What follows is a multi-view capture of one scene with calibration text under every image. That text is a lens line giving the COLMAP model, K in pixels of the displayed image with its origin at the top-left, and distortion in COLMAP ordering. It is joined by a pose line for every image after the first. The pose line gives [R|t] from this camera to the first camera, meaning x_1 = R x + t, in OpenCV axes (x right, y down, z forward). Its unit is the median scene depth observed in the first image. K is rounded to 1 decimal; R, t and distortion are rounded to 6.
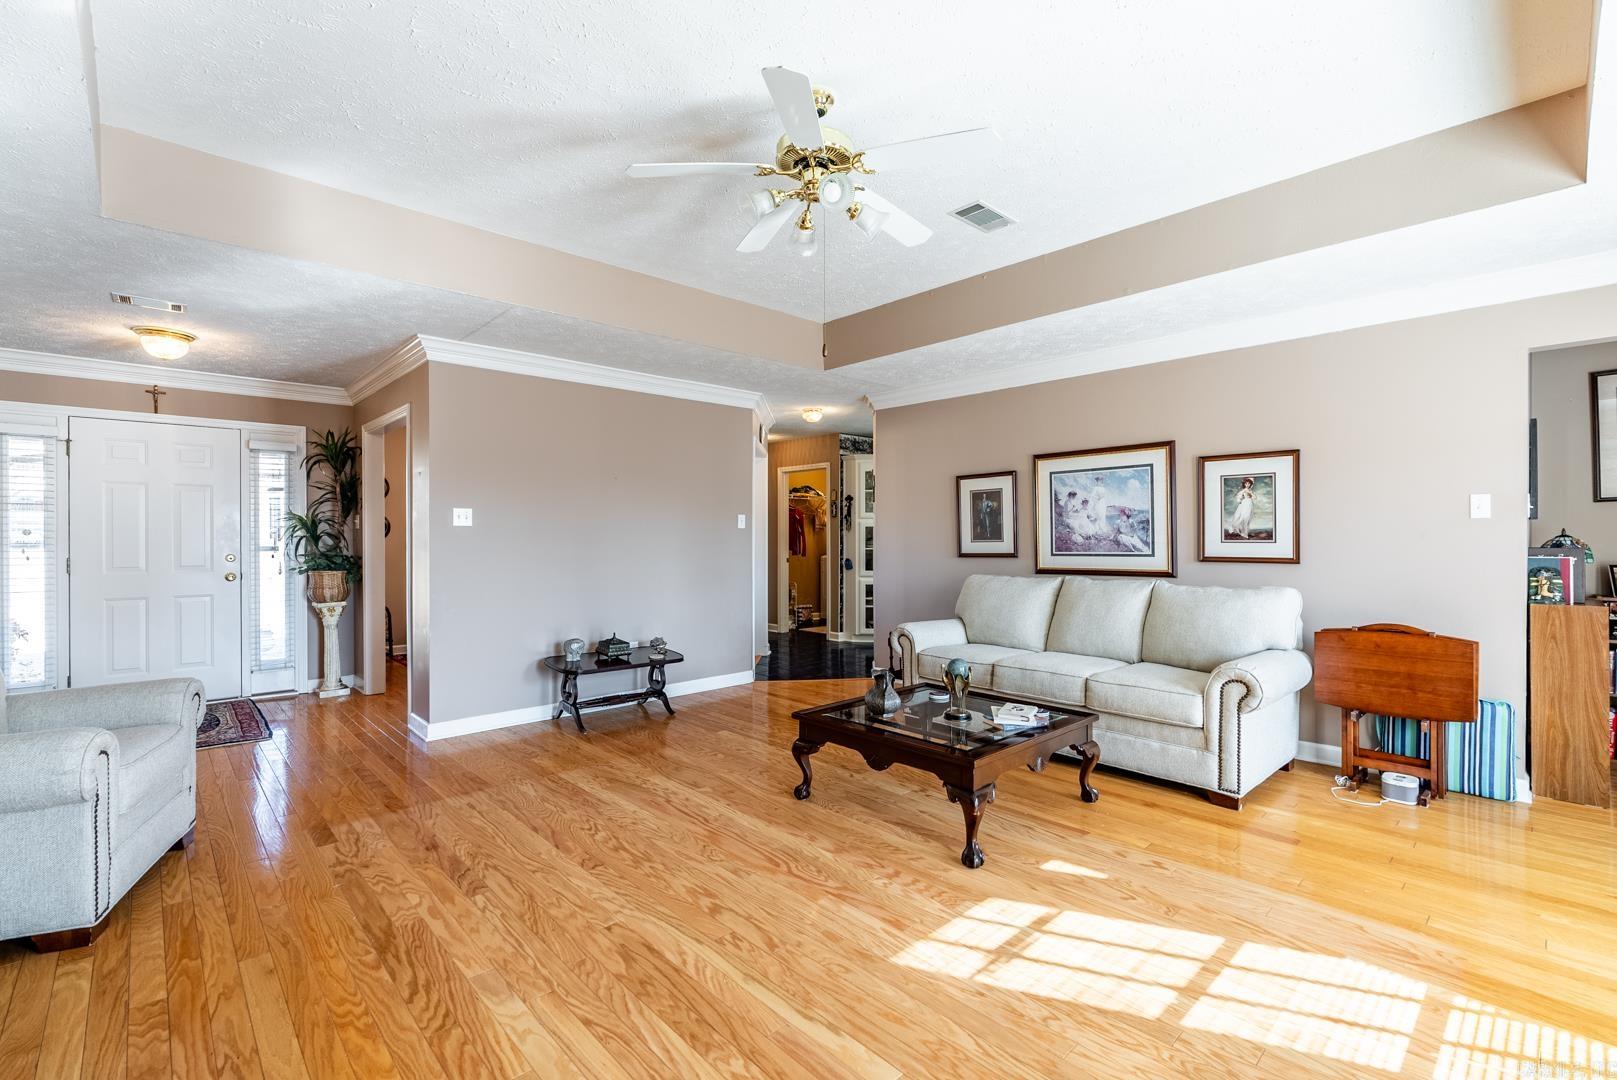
lens RADIAL K [[716.1, 0, 808.5], [0, 716.1, 540.0], [0, 0, 1]] dist [-0.009703, 0.001083]
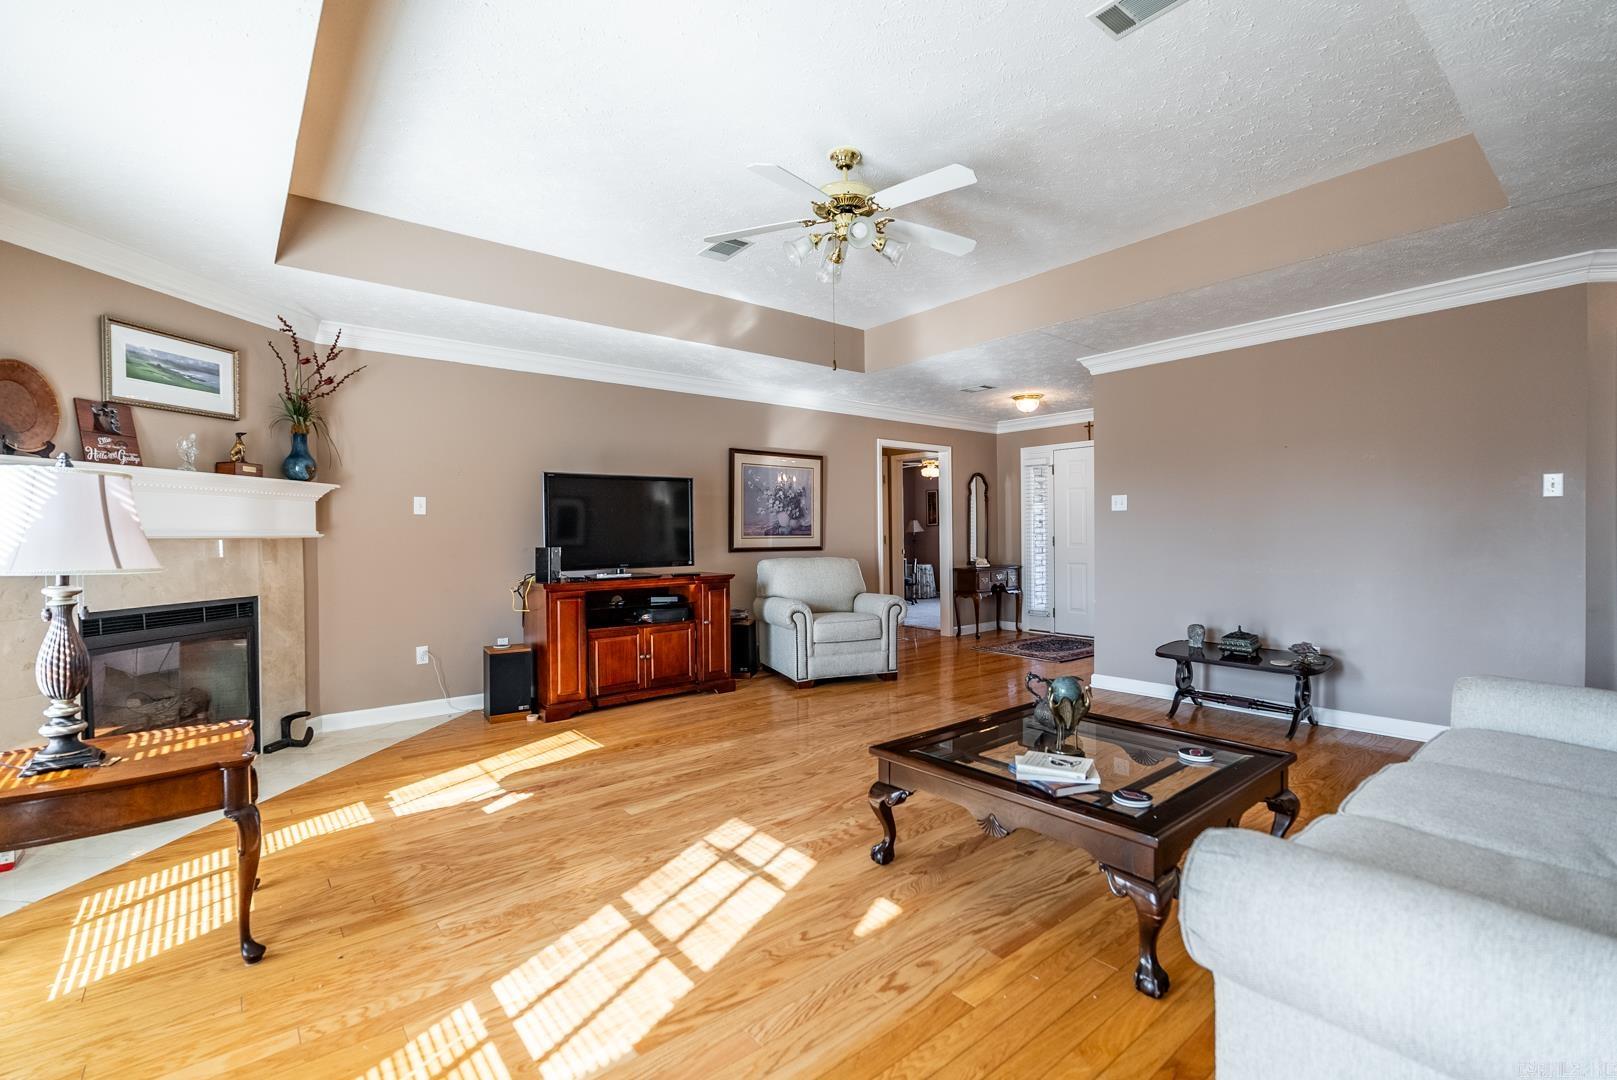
lens RADIAL K [[716.1, 0, 808.5], [0, 716.1, 540.0], [0, 0, 1]] dist [-0.009703, 0.001083]
pose [[-0.069924, 0.009177, -0.997510, 1.421528], [0.008534, 0.999927, 0.008601, 0.026207], [0.997516, -0.007911, -0.069997, 1.175363]]
